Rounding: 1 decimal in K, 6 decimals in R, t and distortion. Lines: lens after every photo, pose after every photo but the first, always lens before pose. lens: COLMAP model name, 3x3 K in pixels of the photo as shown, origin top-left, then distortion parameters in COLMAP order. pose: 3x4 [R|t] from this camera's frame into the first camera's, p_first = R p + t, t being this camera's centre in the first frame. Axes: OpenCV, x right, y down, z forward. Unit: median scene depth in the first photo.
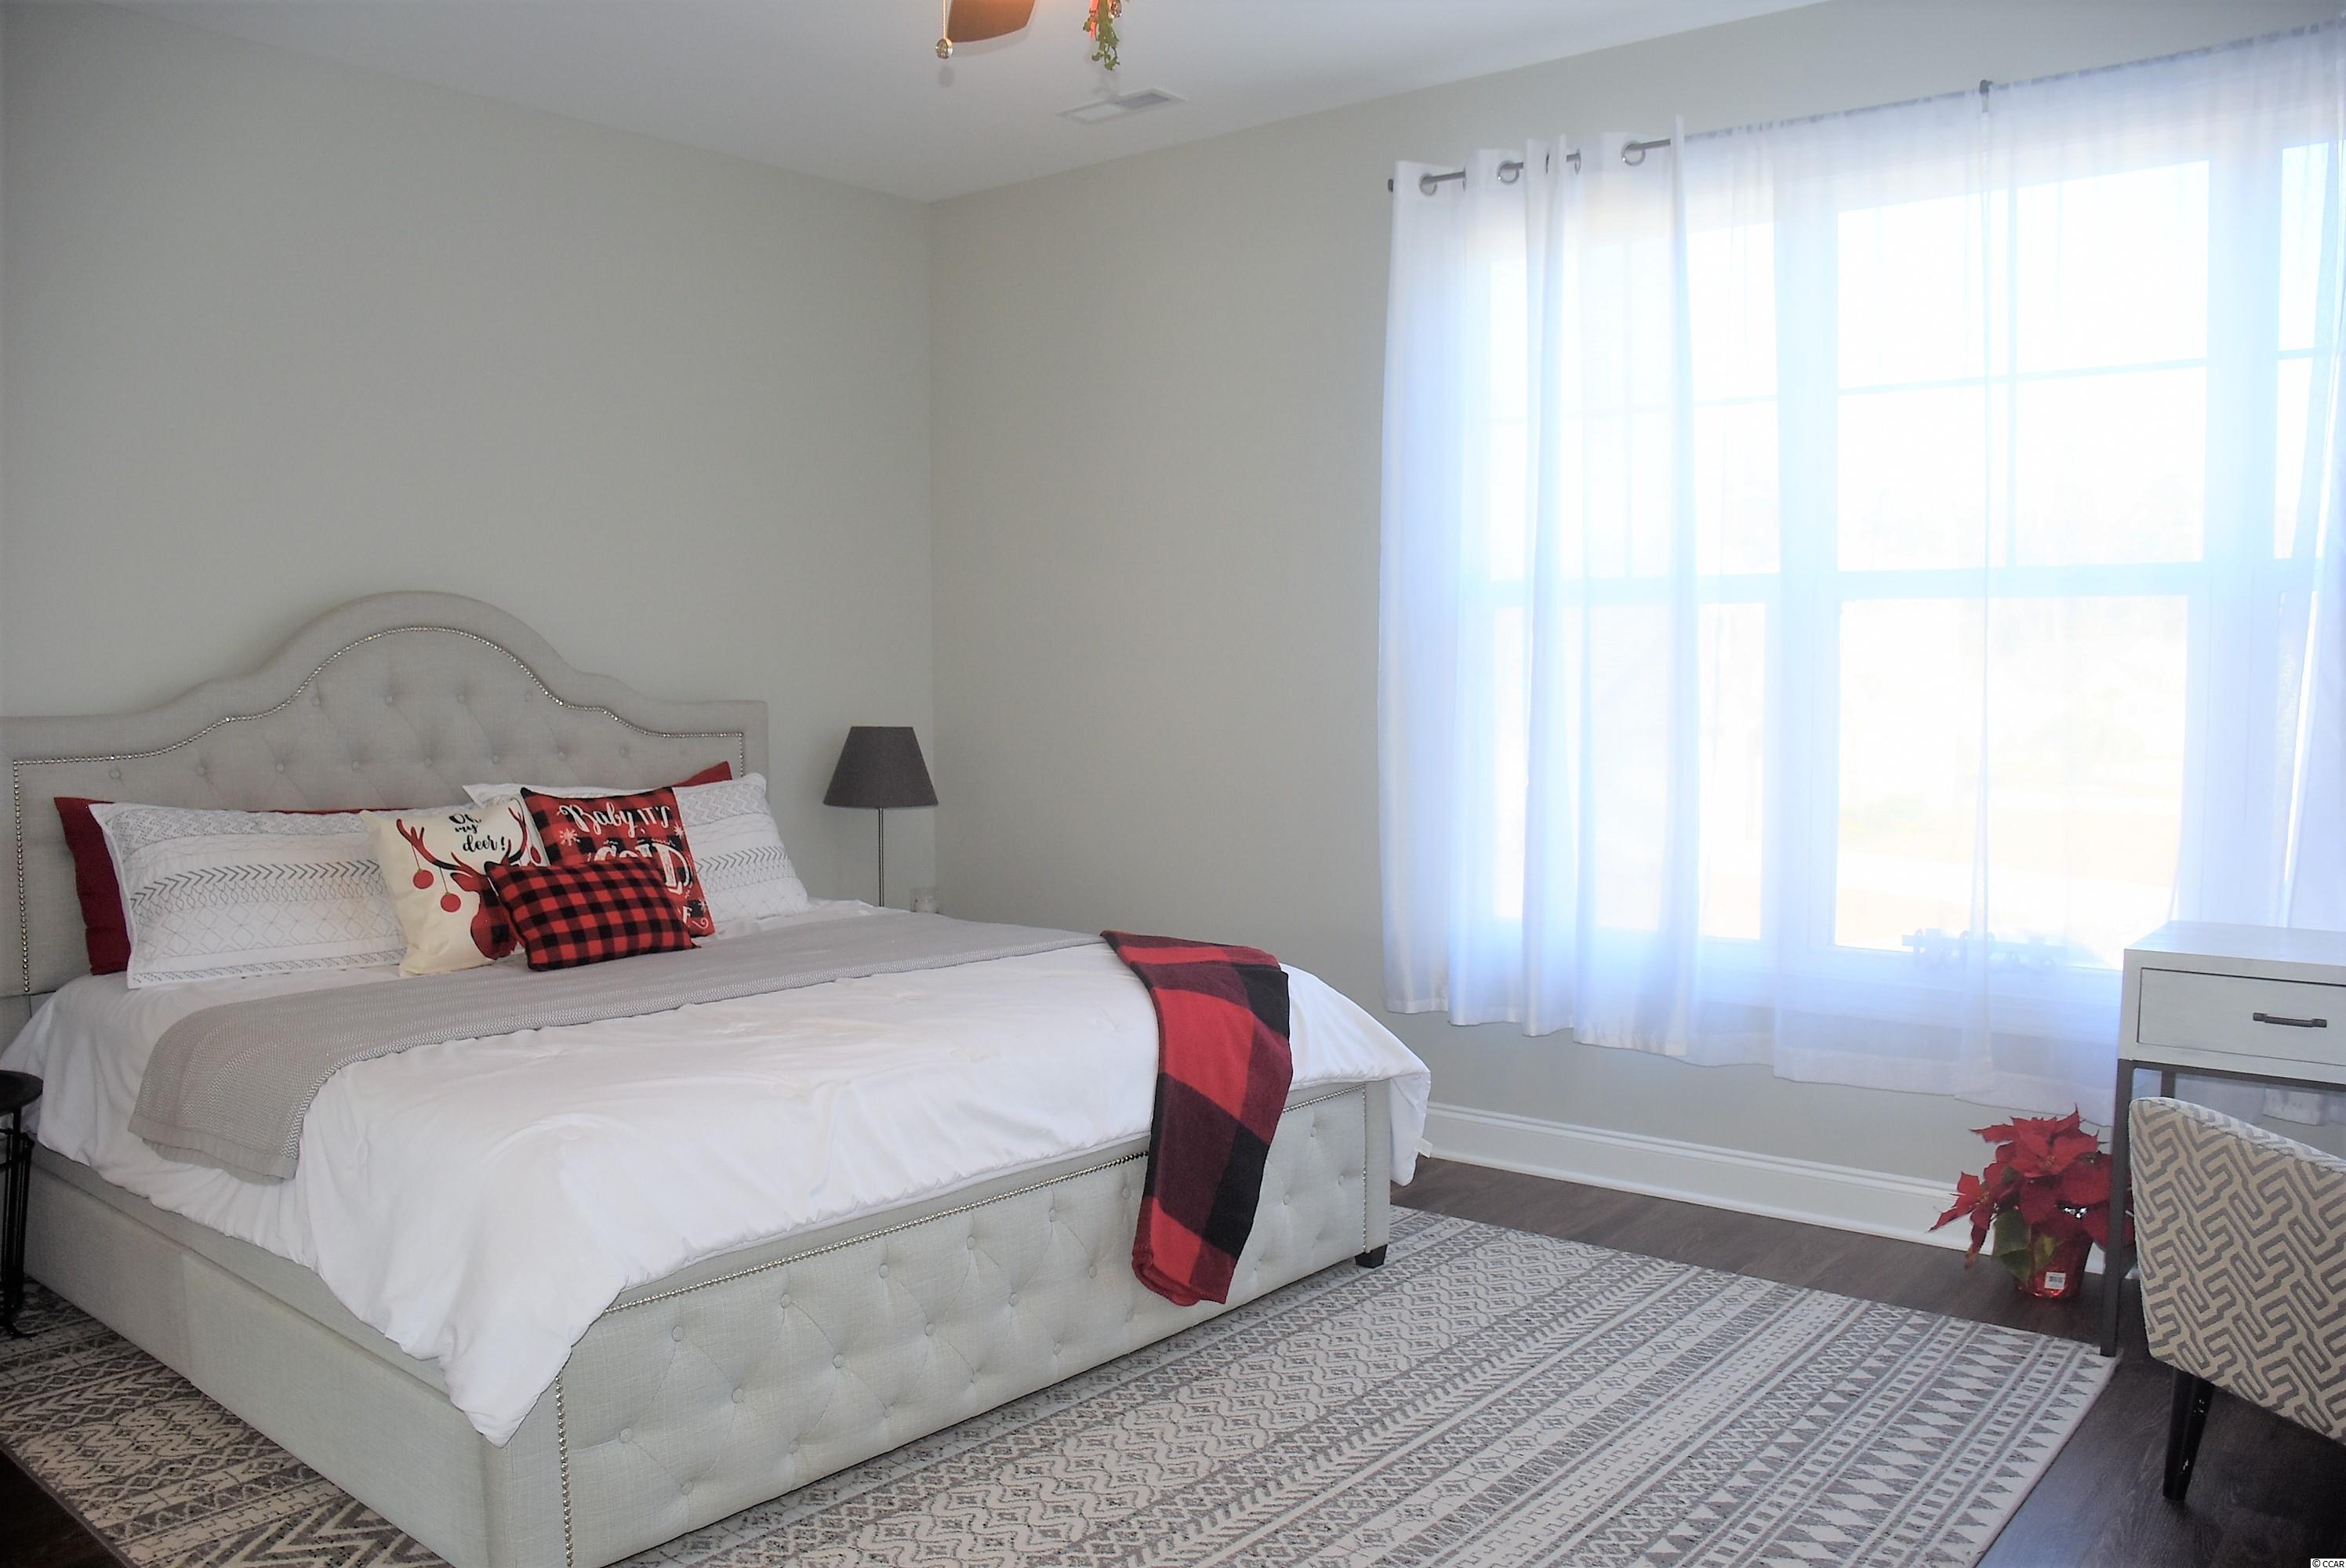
lens RADIAL K [[1835.9, 0, 1171.0], [0, 1835.9, 792.8], [0, 0, 1]] dist [-0.154129, 0.108140]
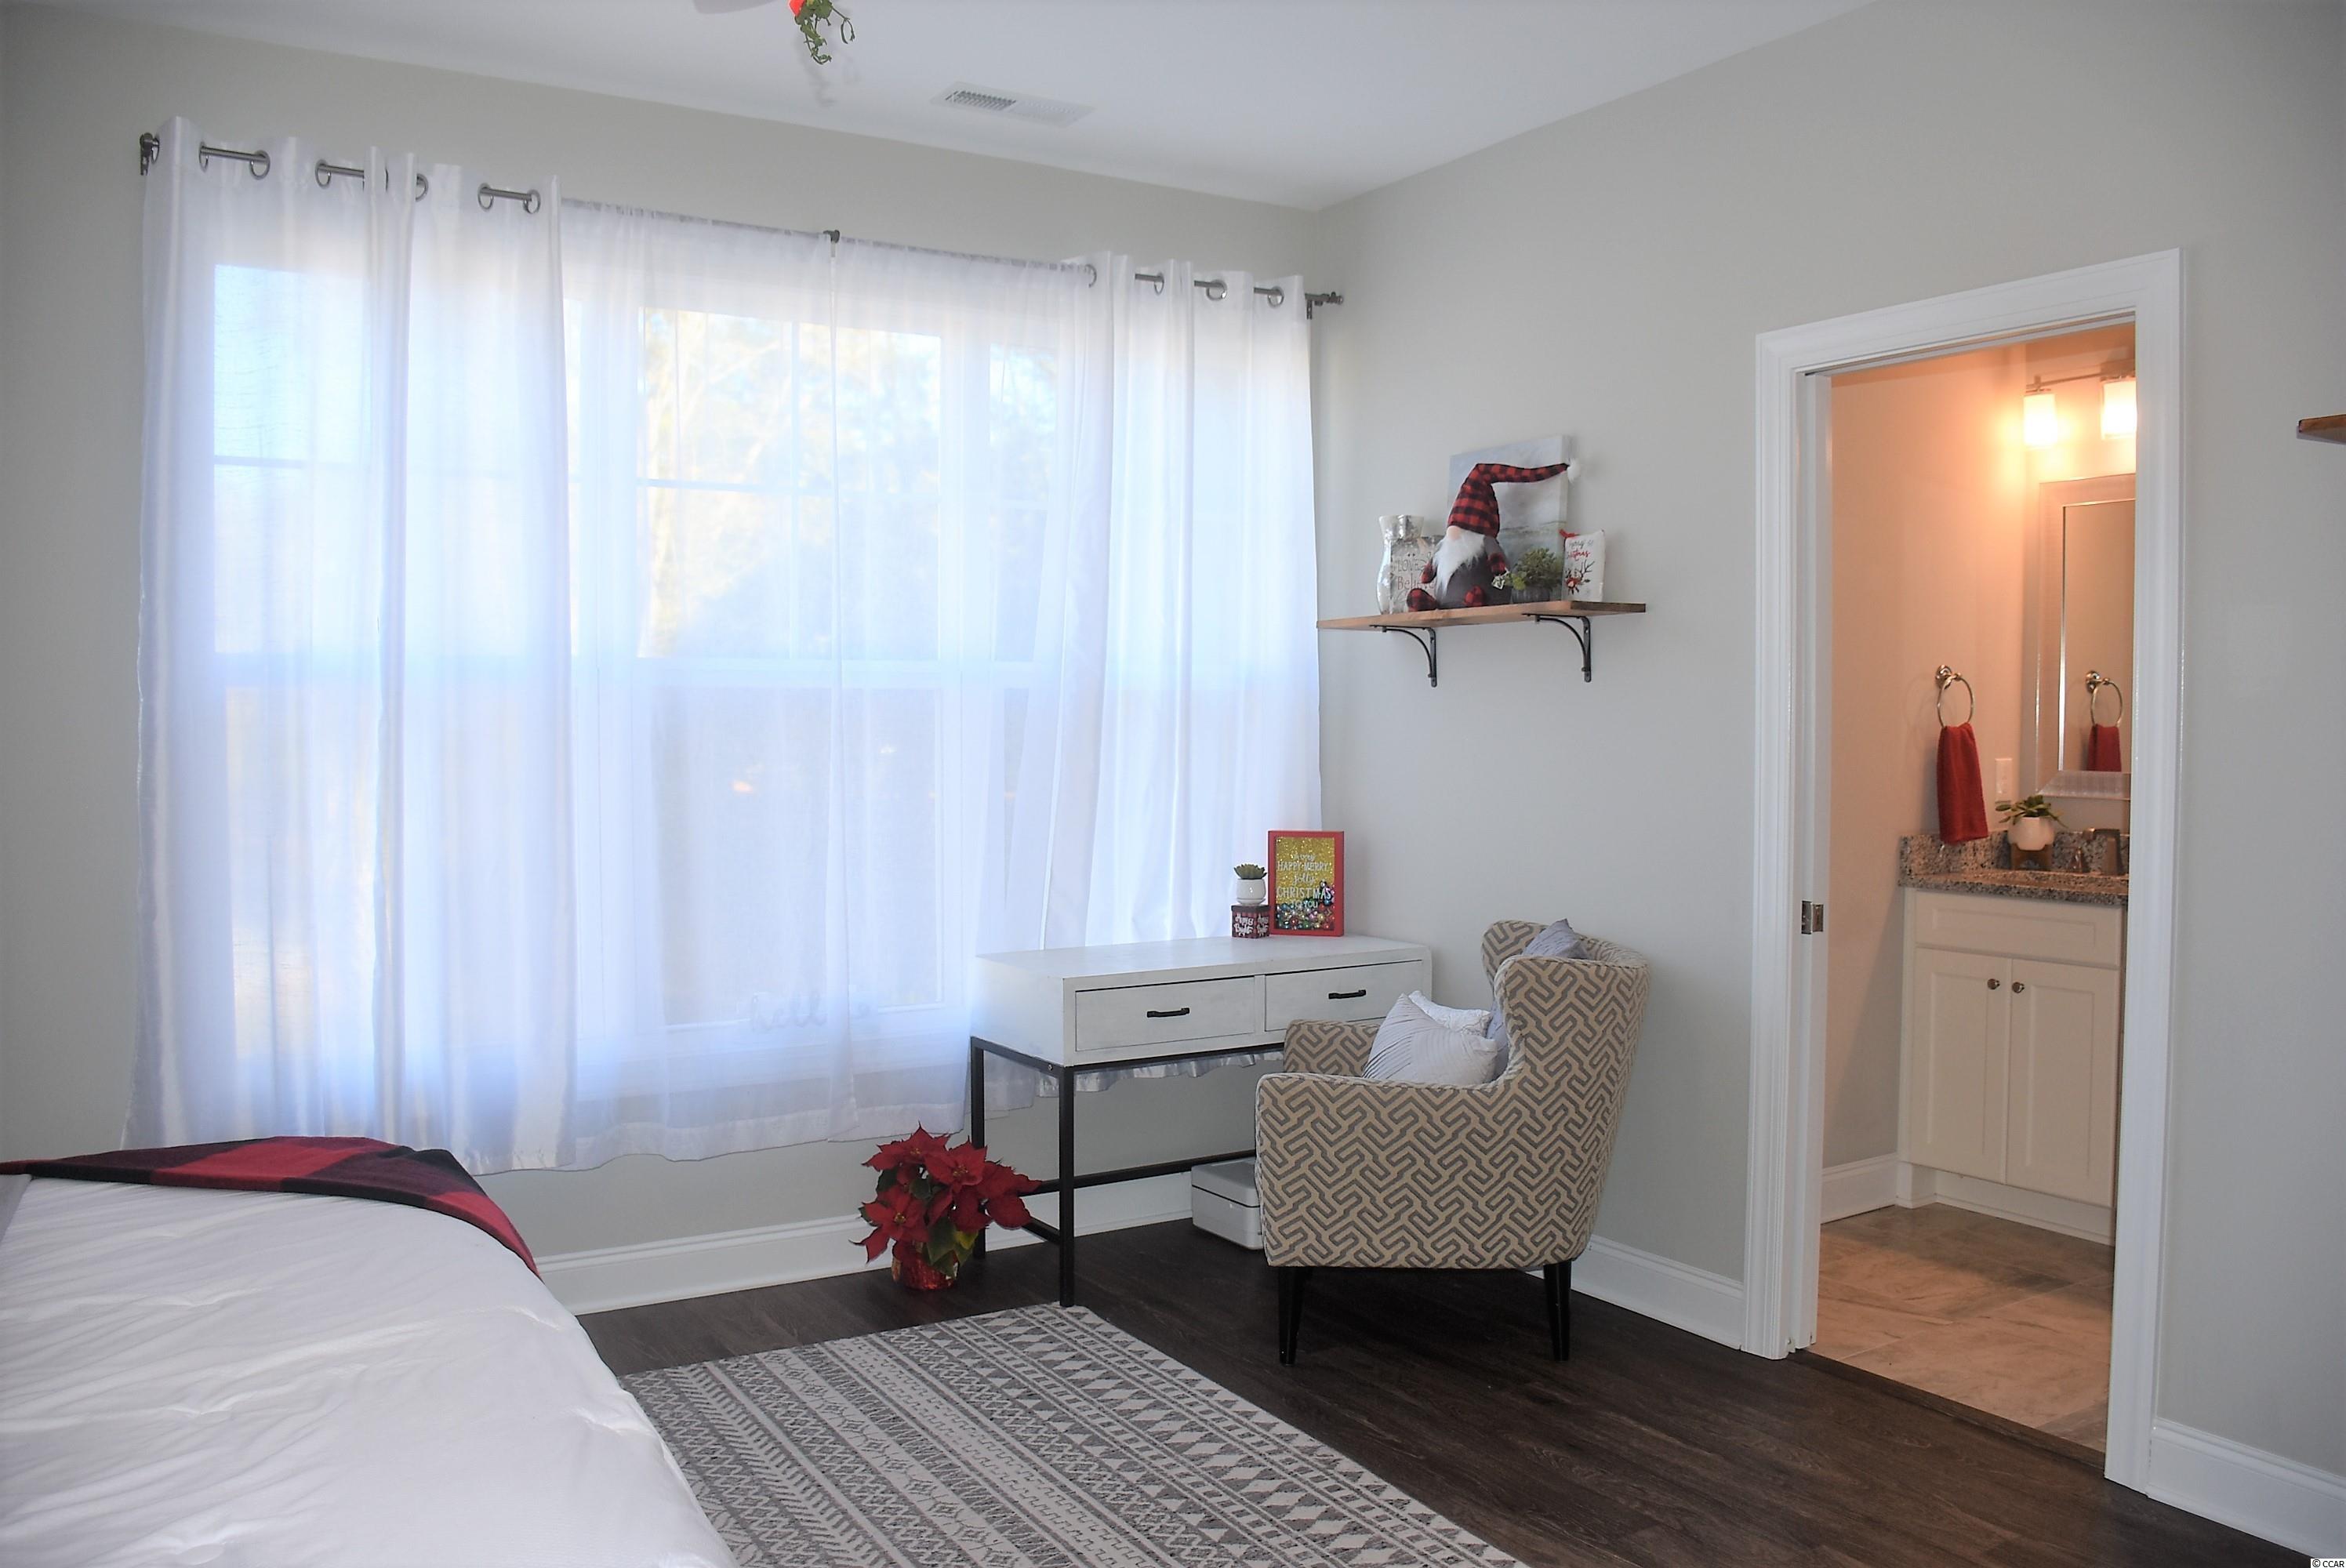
lens RADIAL K [[1835.9, 0, 1171.0], [0, 1835.9, 792.8], [0, 0, 1]] dist [-0.154129, 0.108140]
pose [[0.328186, -0.035165, 0.943958, -0.666294], [0.062791, 0.997909, 0.015344, -0.058425], [-0.942524, 0.054237, 0.329708, 0.512212]]
